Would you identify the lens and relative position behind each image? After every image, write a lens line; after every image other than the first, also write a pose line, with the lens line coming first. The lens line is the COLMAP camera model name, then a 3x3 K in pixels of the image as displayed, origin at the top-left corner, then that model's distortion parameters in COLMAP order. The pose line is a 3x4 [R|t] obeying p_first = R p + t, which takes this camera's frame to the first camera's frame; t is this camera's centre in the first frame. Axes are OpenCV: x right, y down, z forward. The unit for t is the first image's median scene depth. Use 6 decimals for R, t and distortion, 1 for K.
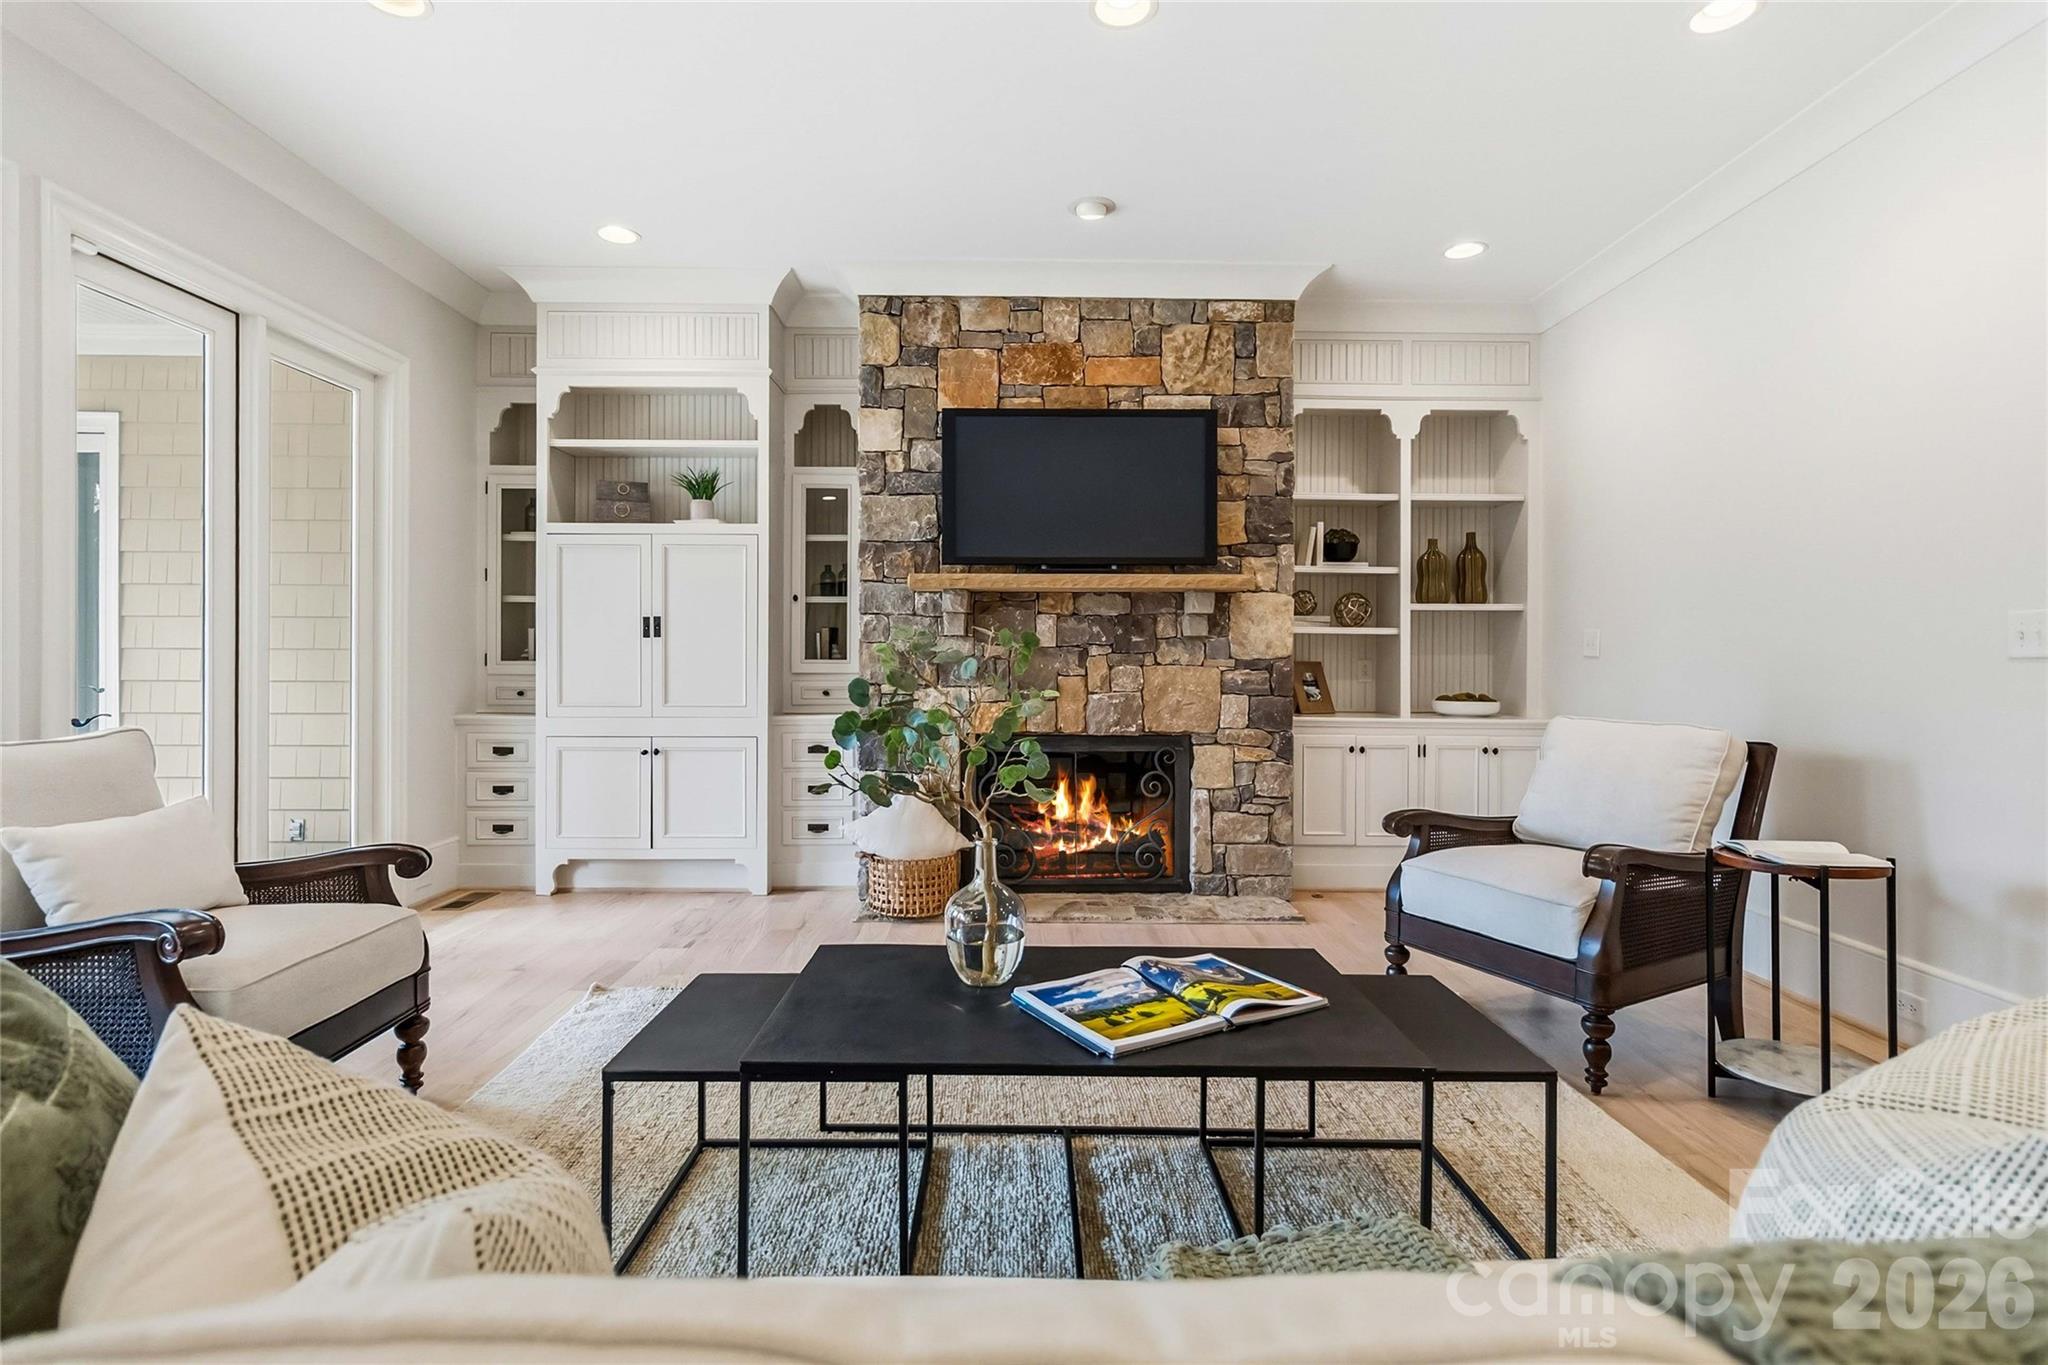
lens RADIAL K [[967.9, 0, 1025.0], [0, 967.9, 678.4], [0, 0, 1]] dist [0.001346, 0.000969]
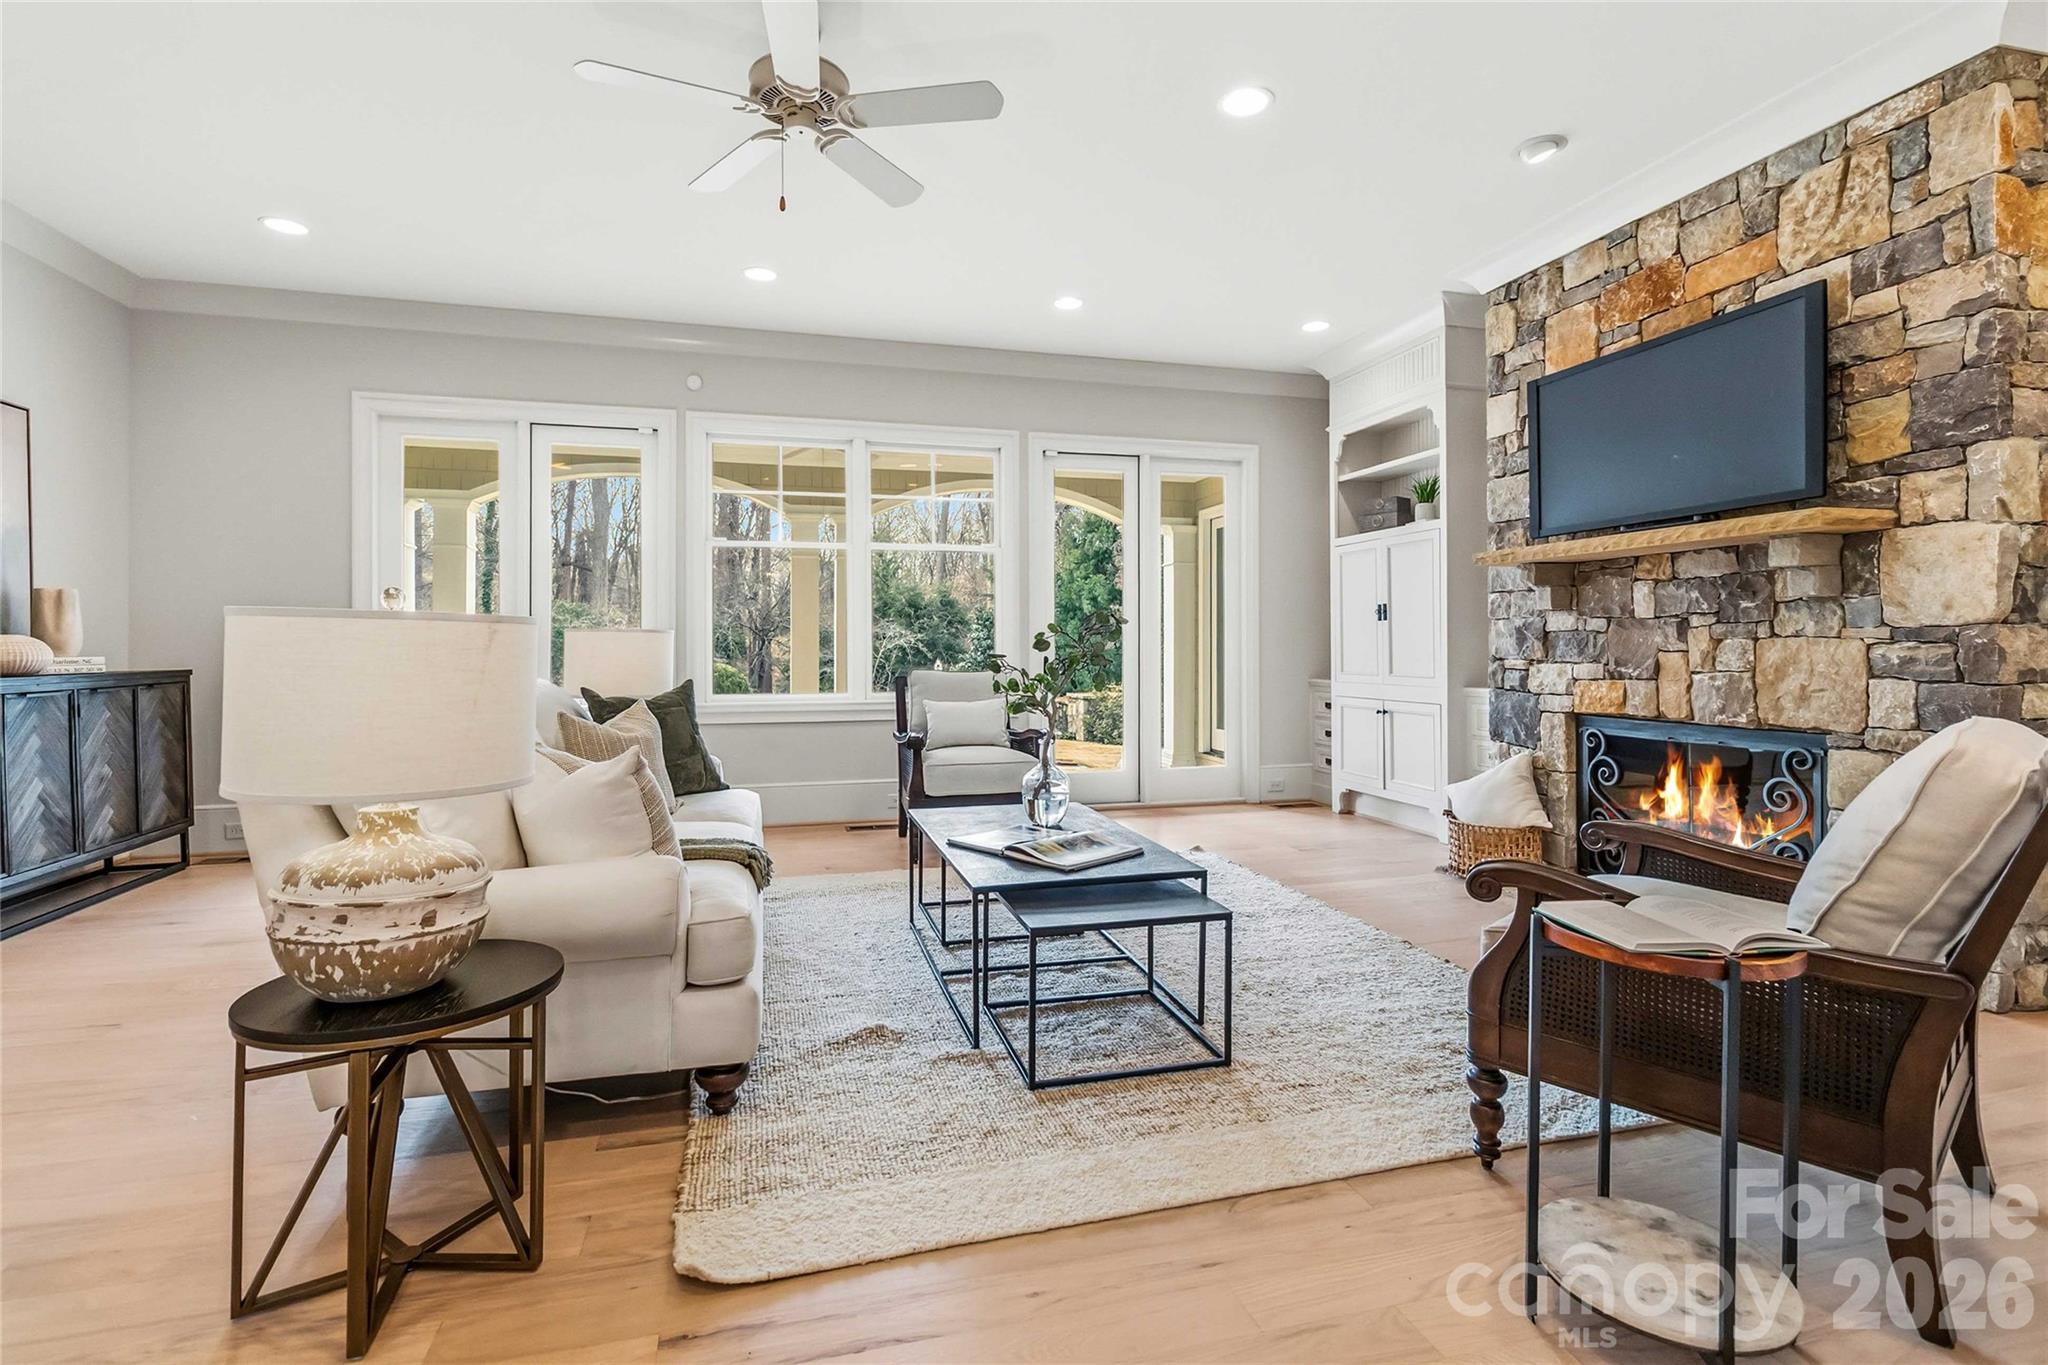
lens RADIAL K [[967.9, 0, 1026.3], [0, 967.9, 661.8], [0, 0, 1]] dist [0.001346, 0.000969]
pose [[0.251791, 0.011155, -0.967717, 0.726896], [-0.002882, 0.999938, 0.010777, -0.001079], [0.967777, 0.000075, 0.251807, 0.241383]]
